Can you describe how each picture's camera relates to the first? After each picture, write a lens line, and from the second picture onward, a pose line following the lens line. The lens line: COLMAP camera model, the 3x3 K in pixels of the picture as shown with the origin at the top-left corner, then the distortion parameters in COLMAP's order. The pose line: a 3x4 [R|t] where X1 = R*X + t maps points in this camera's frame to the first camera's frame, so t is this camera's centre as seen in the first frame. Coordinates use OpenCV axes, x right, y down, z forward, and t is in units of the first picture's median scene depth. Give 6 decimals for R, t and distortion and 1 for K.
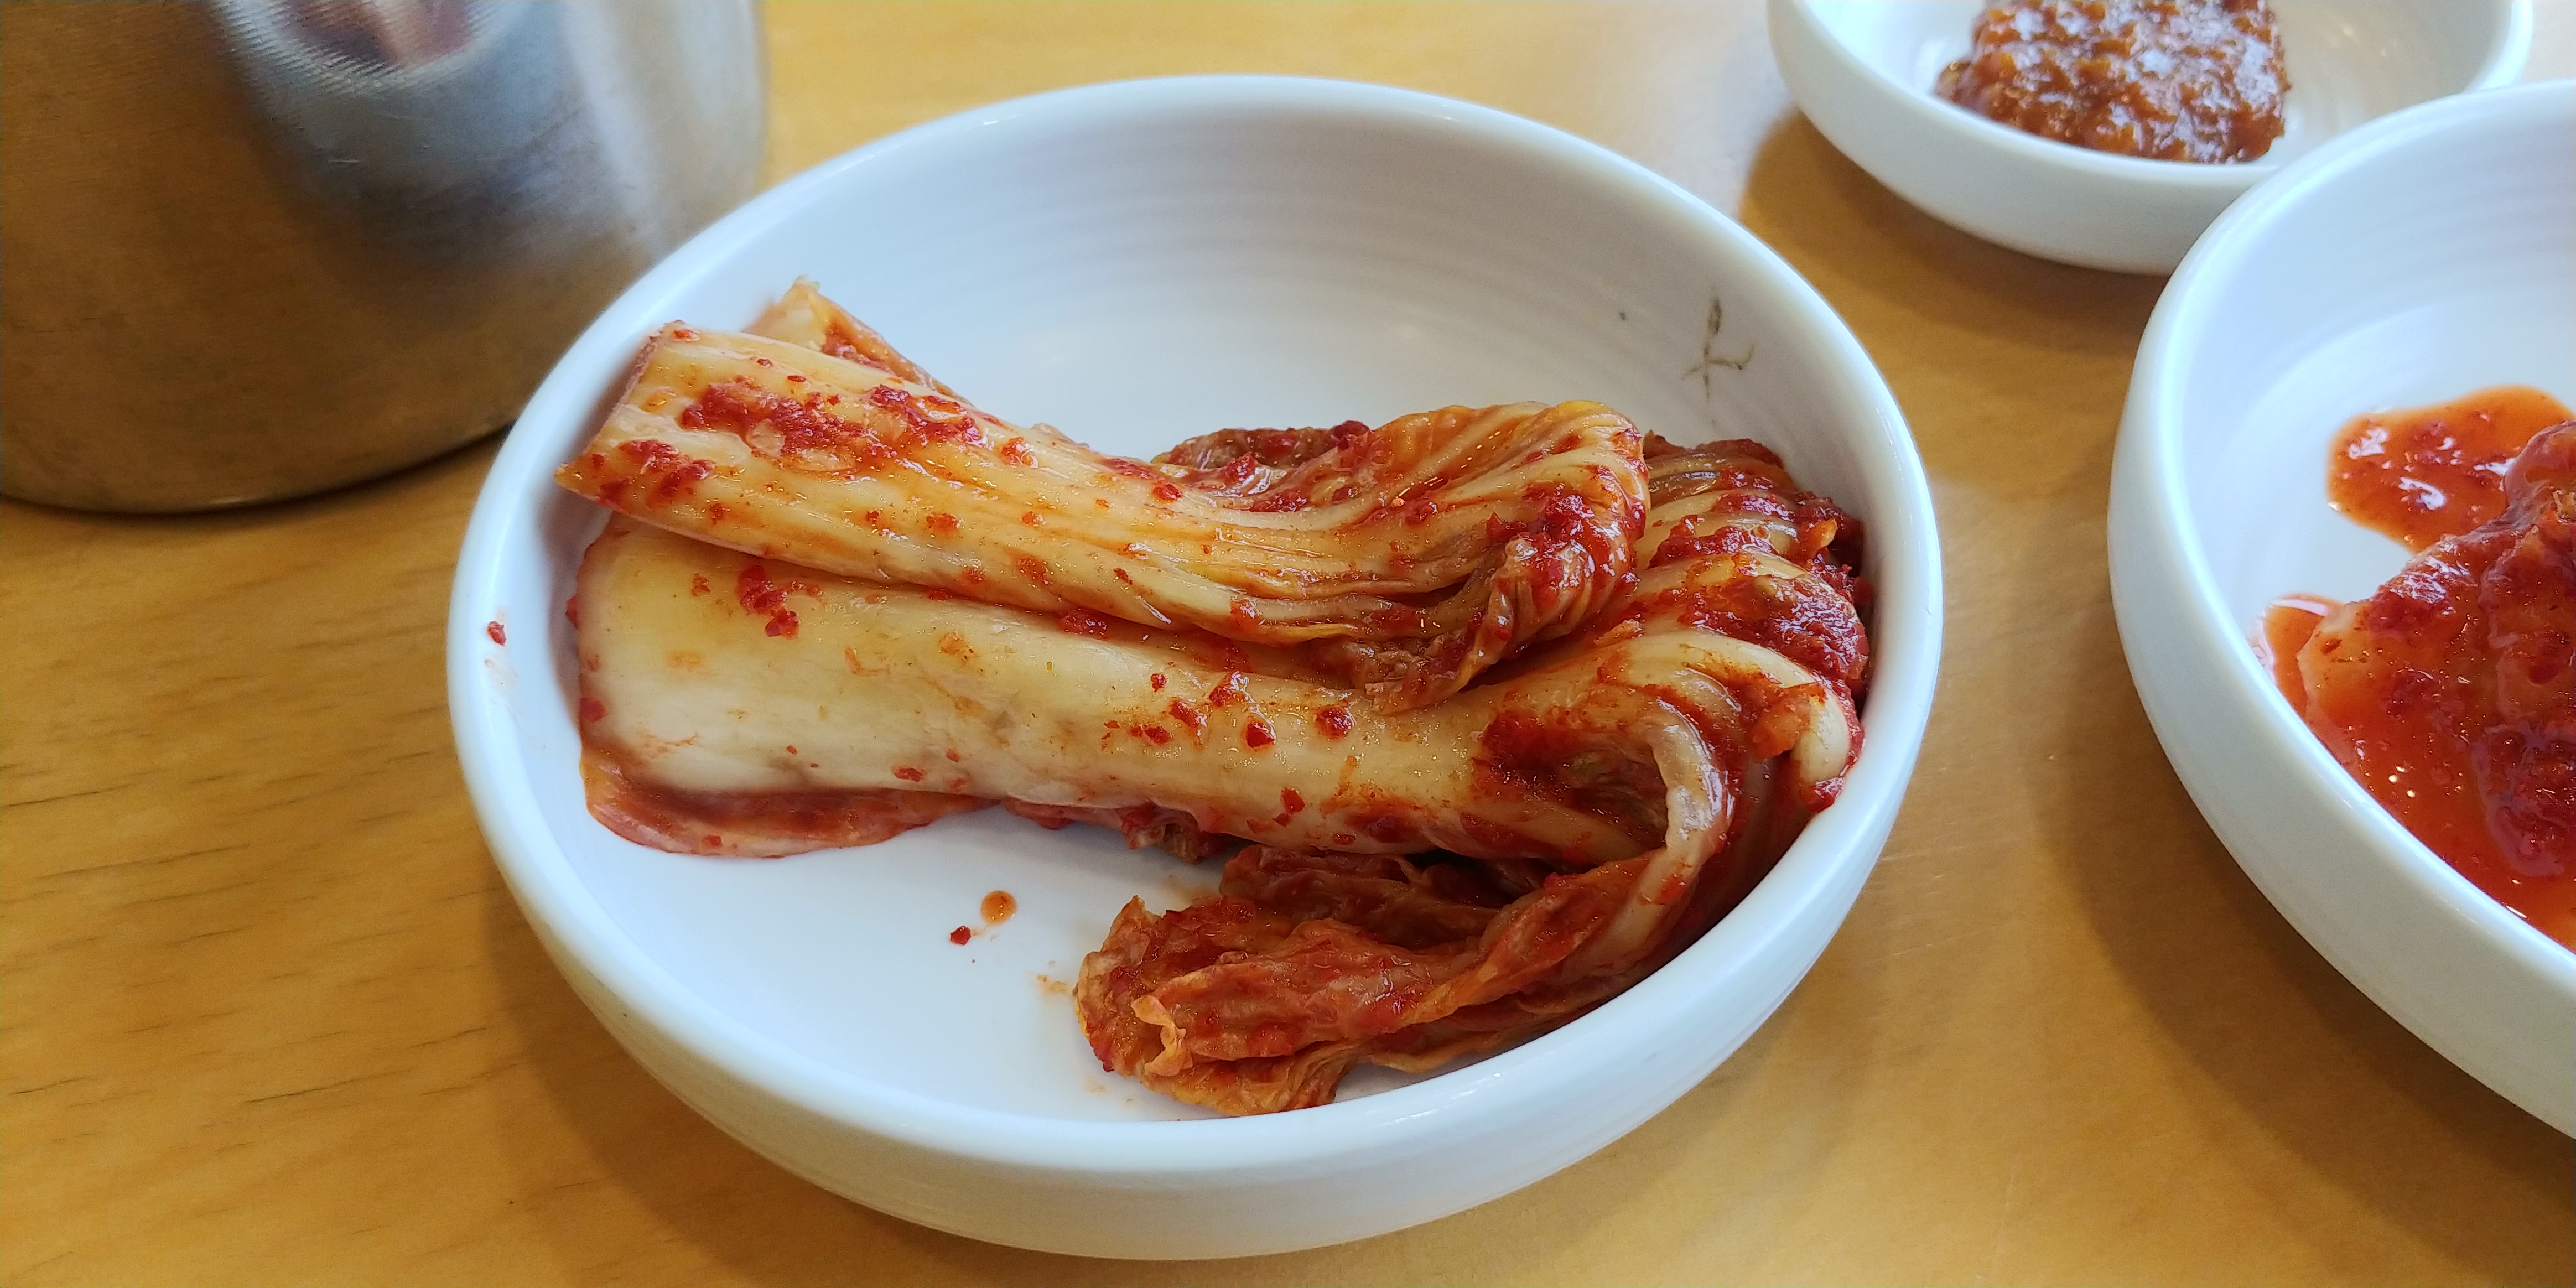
lens RADIAL K [[2123.8, 0, 1295.8], [0, 2123.8, 665.8], [0, 0, 1]] dist [0.259666, -1.210322]
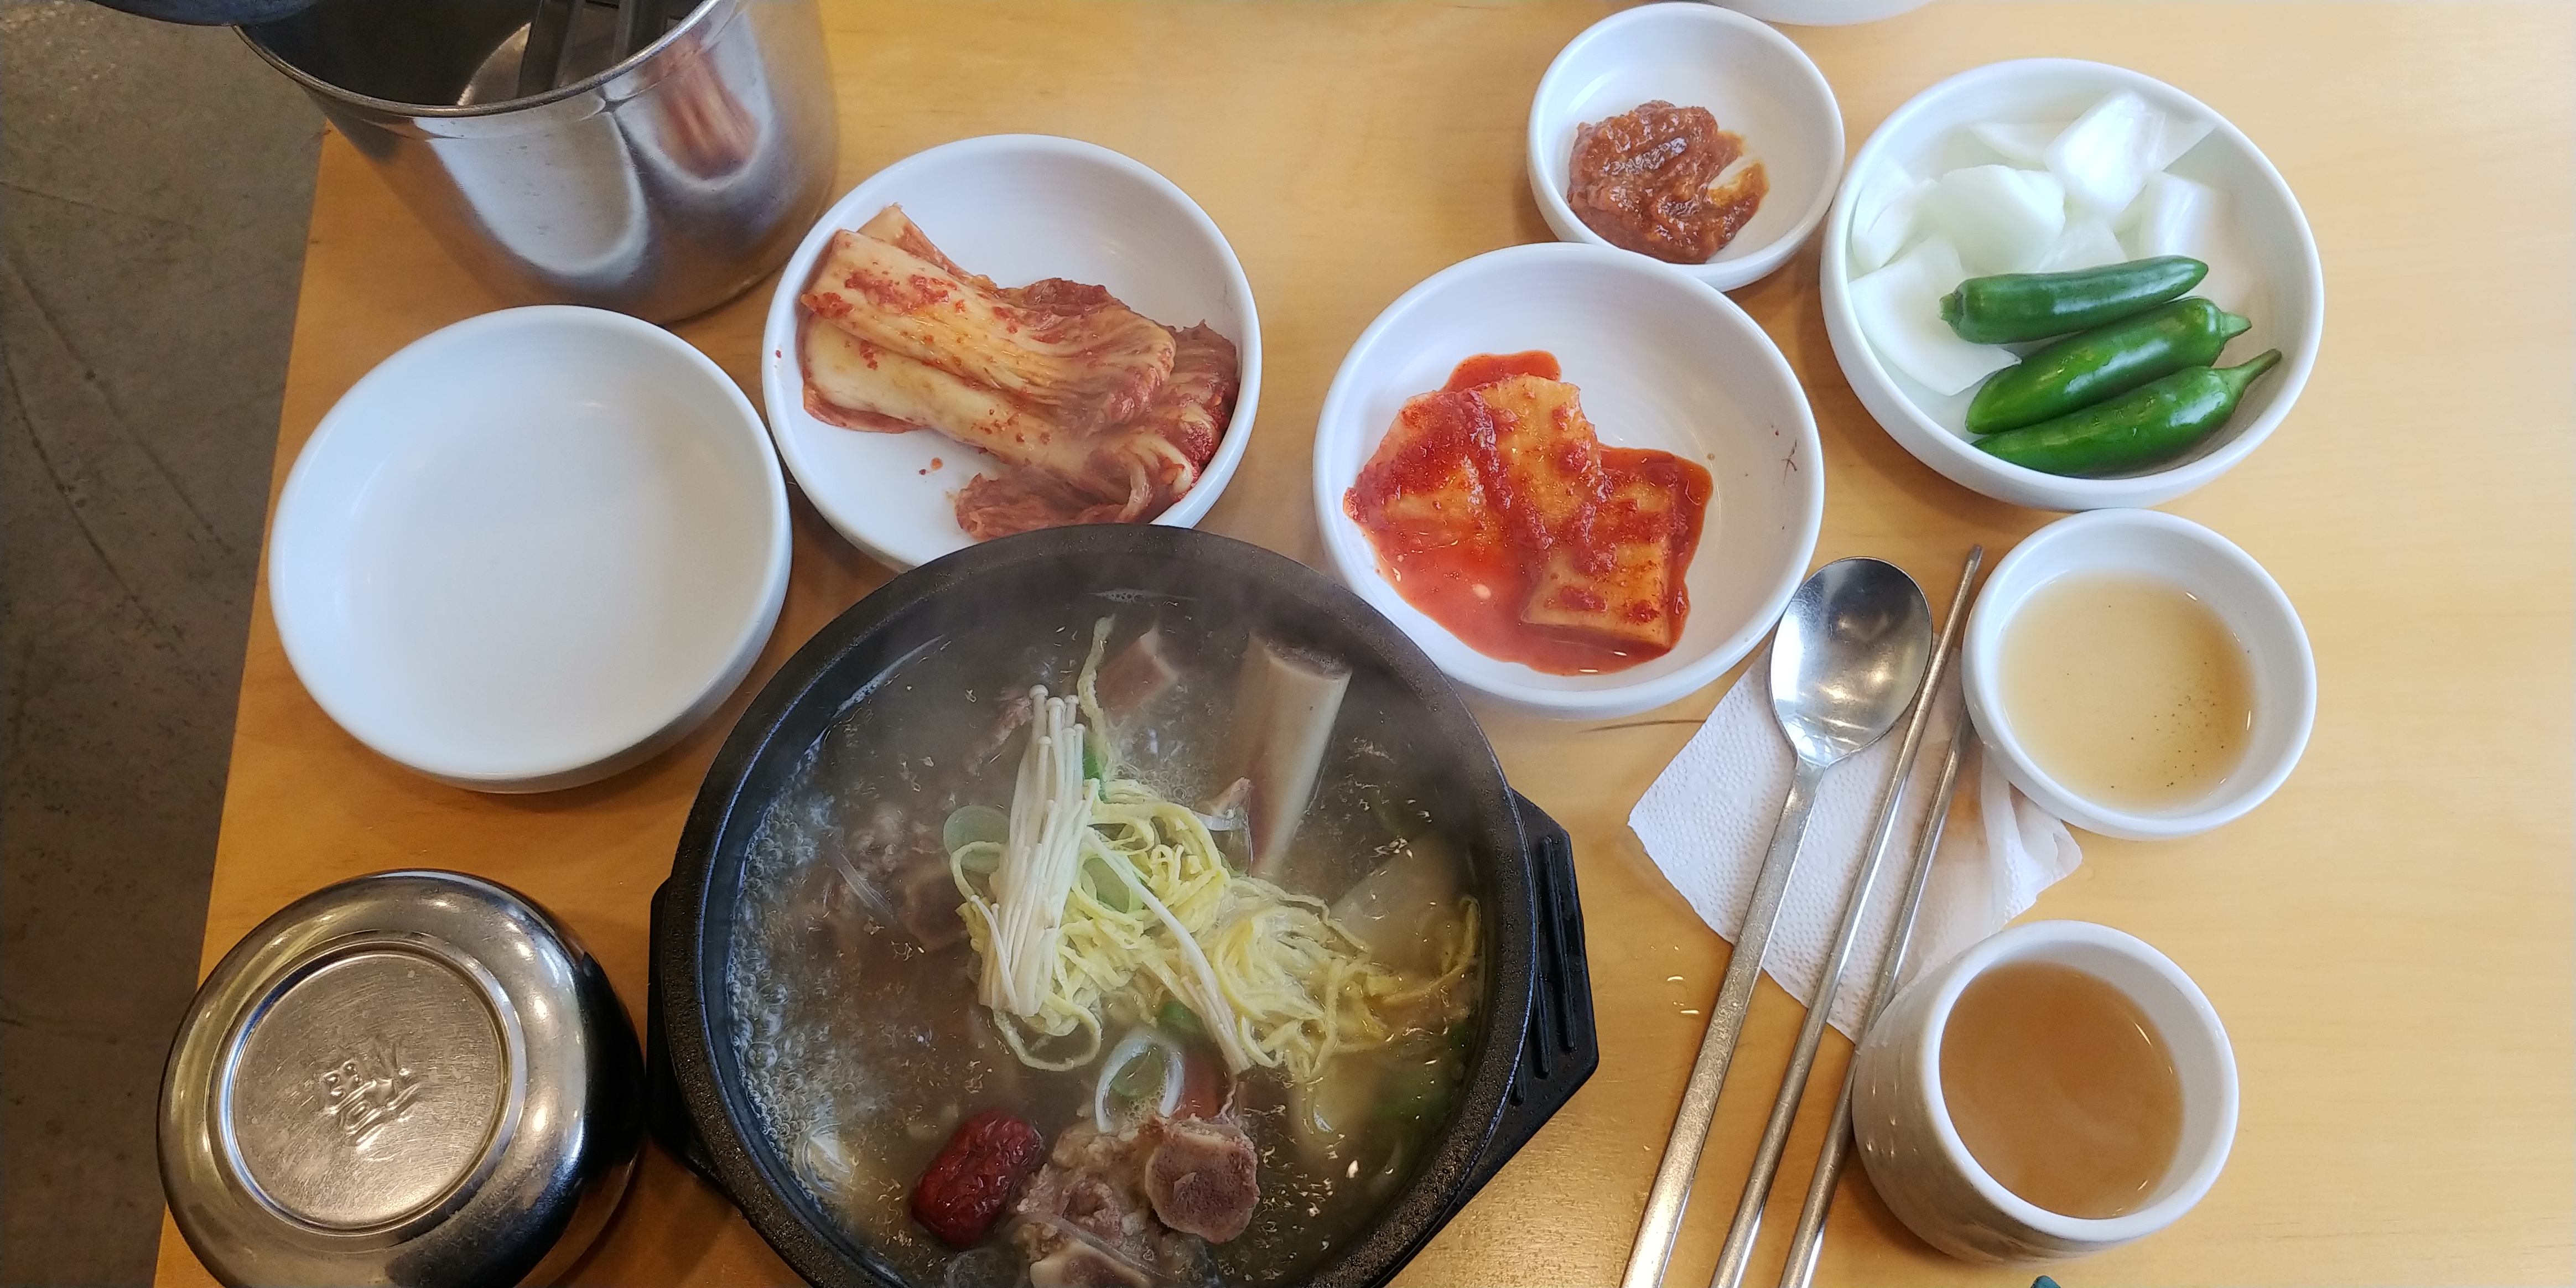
lens RADIAL K [[2123.8, 0, 1295.8], [0, 2123.8, 665.8], [0, 0, 1]] dist [0.259666, -1.210322]
pose [[0.984299, 0.176511, -0.000200, 0.413886], [-0.162963, 0.909181, 0.383188, -0.875715], [0.067818, -0.377139, 0.923670, -1.874076]]
